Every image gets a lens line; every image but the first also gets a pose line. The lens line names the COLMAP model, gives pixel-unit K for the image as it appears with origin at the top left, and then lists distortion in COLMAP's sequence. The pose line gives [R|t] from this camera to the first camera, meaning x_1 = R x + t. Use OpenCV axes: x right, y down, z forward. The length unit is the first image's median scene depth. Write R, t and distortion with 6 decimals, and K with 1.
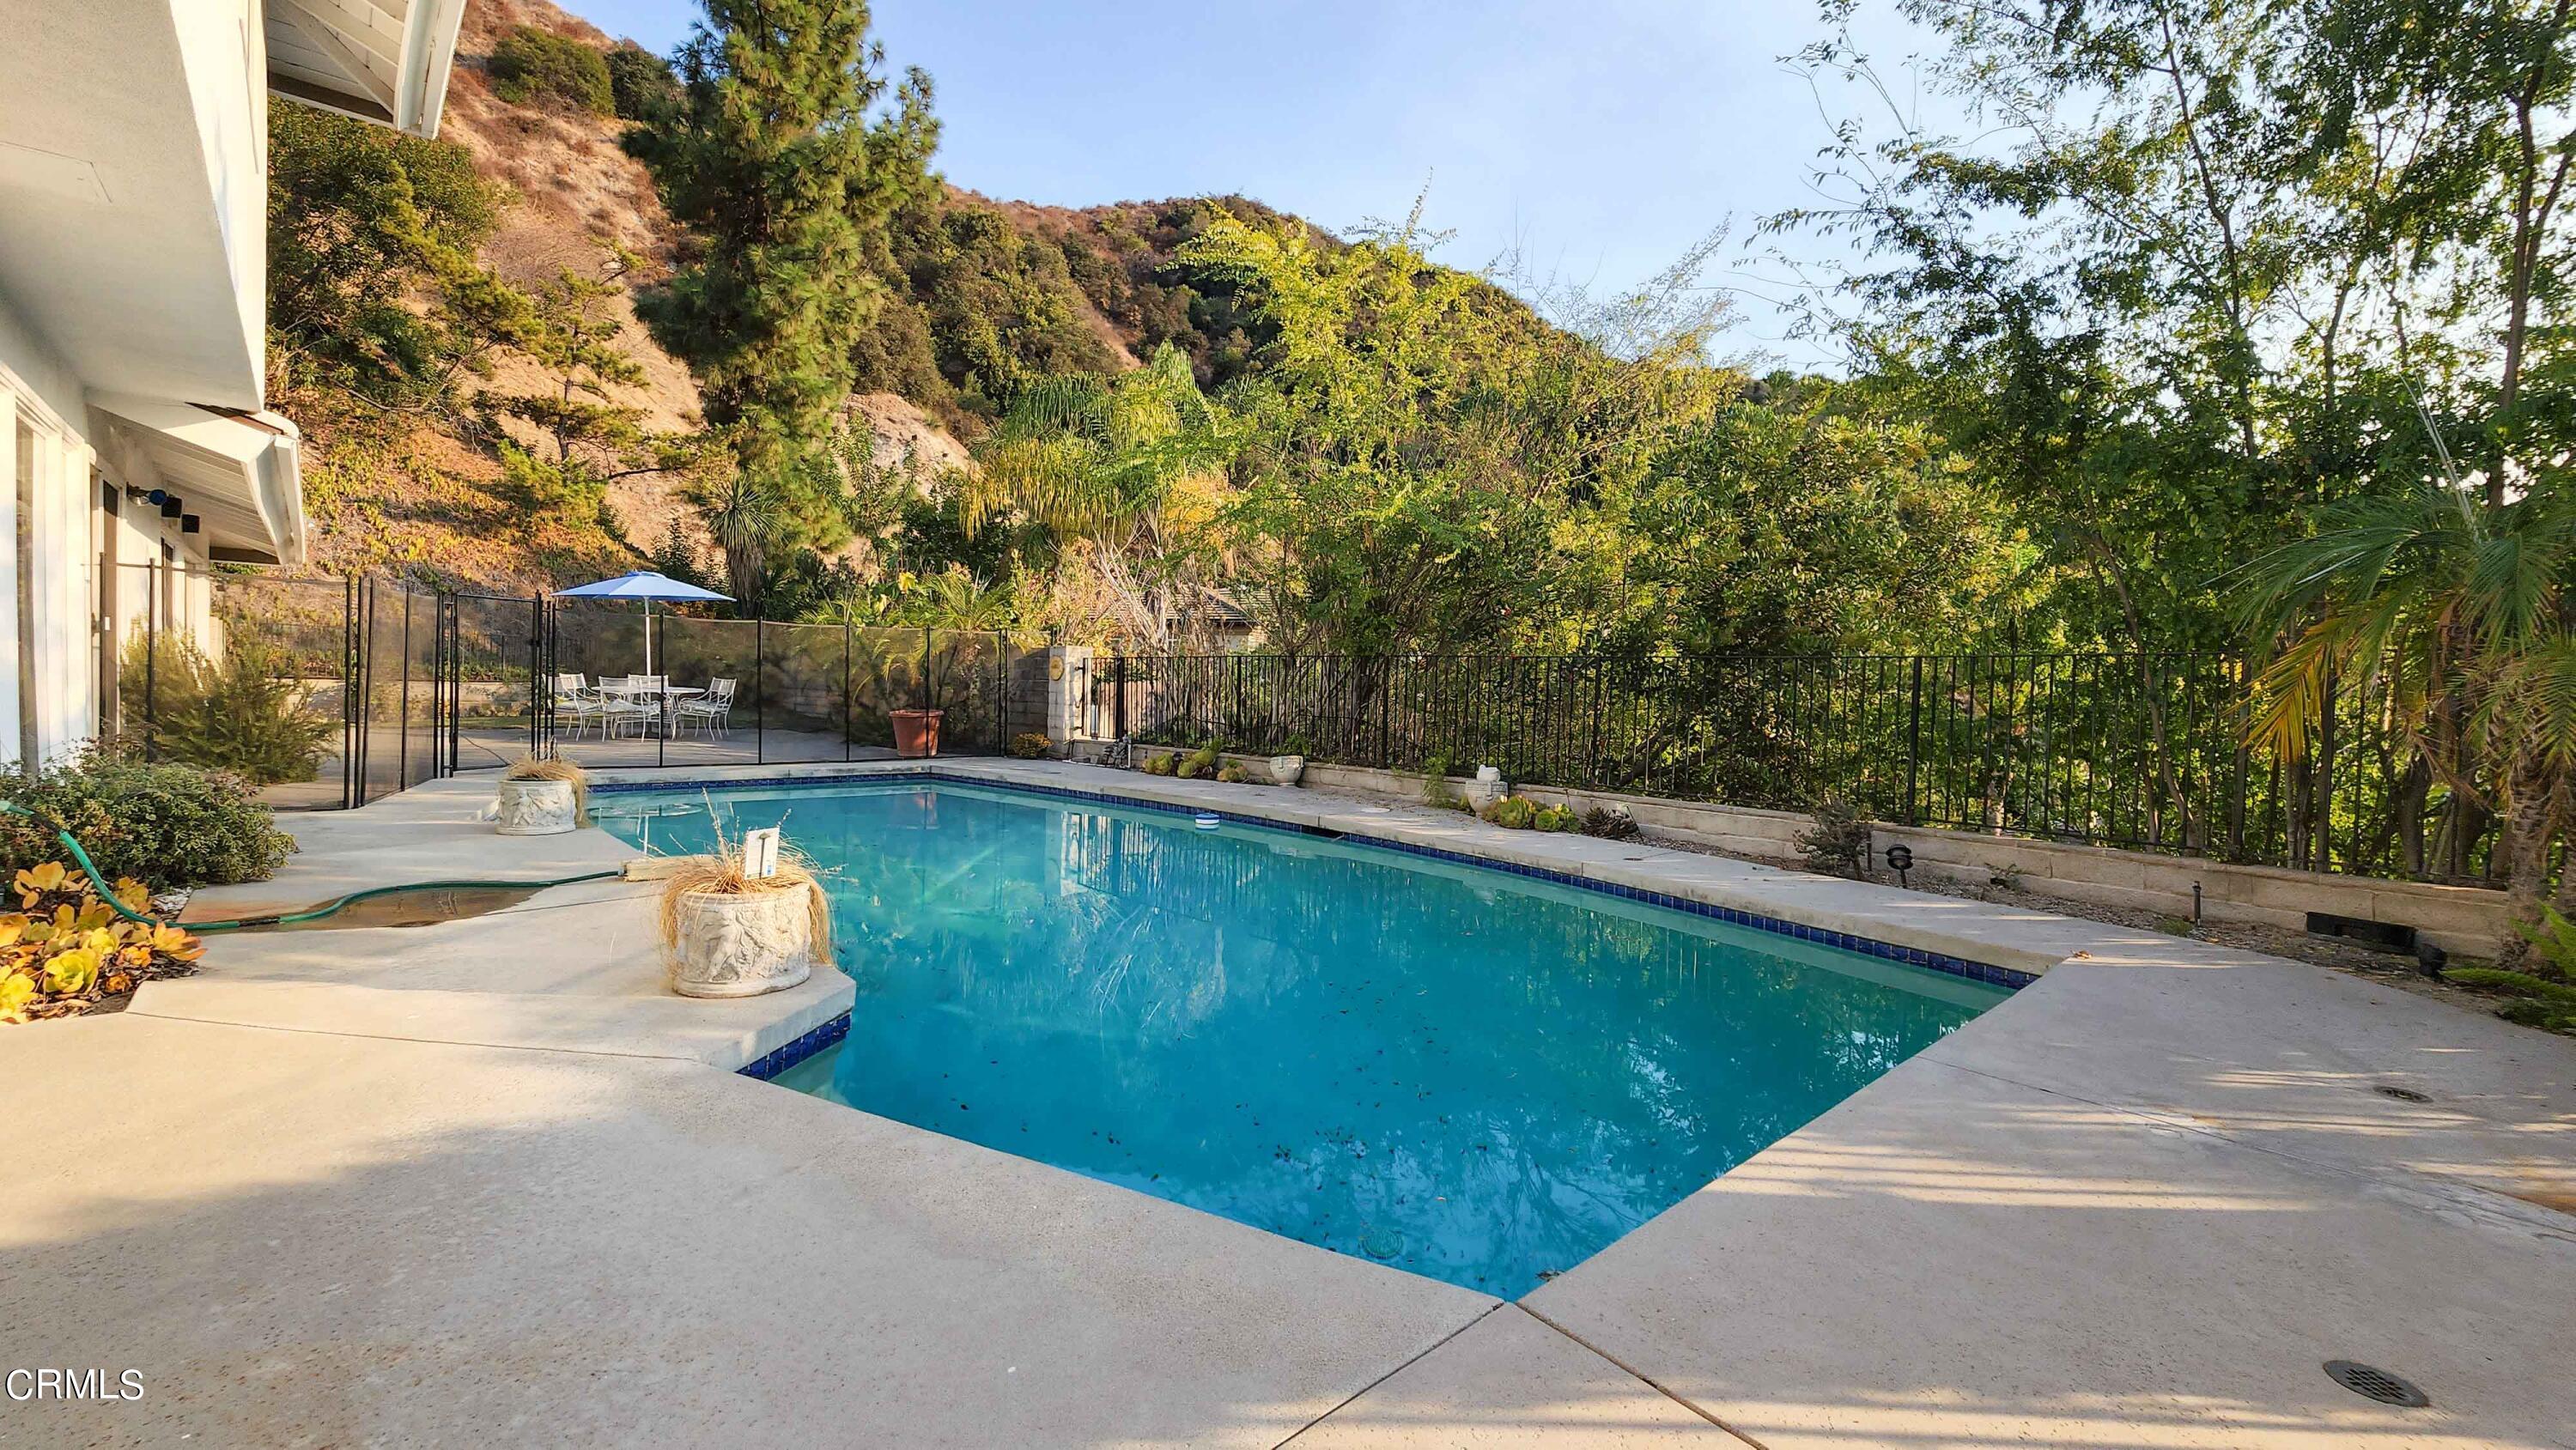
lens RADIAL K [[1071.3, 0, 1278.2], [0, 1071.3, 704.6], [0, 0, 1]] dist [0.001722, 0.000413]
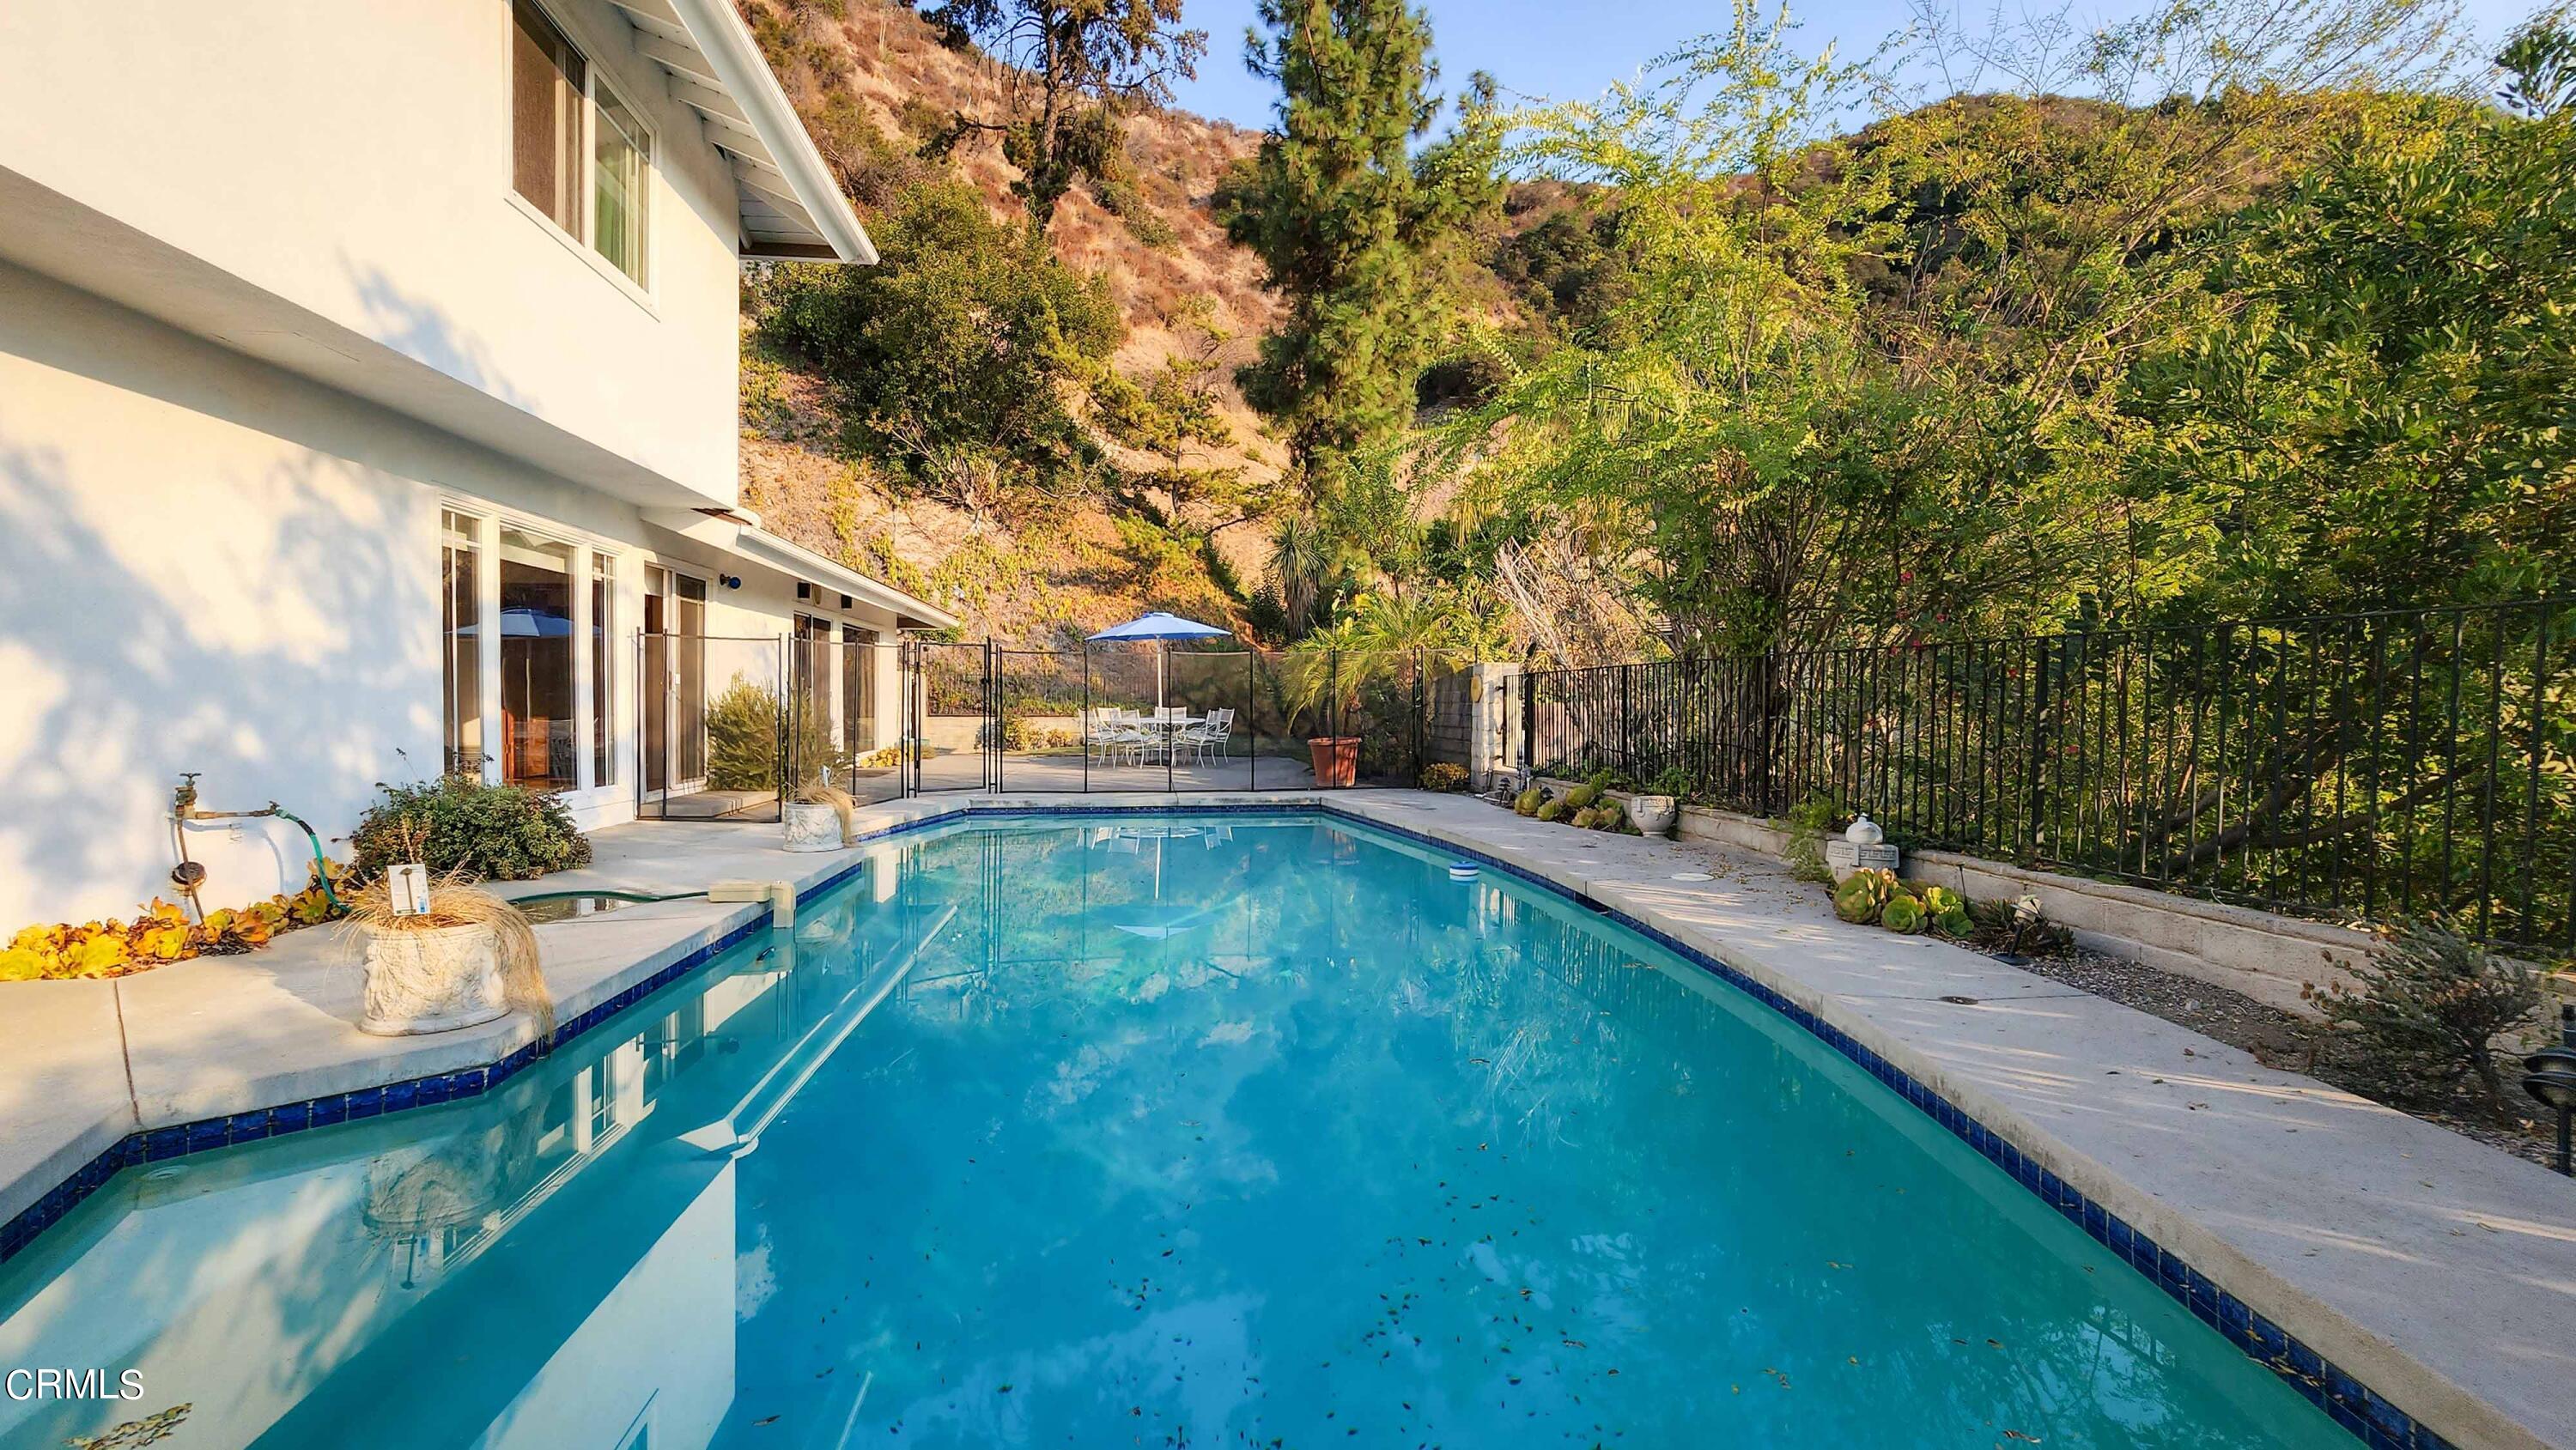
lens RADIAL K [[1107.9, 0, 1360.4], [0, 1107.9, 723.7], [0, 0, 1]] dist [-0.001410, -0.000033]
pose [[0.812452, -0.015089, -0.582832, 0.184105], [0.011204, 0.999885, -0.010268, 0.002131], [0.582920, 0.001812, 0.812527, 0.158958]]
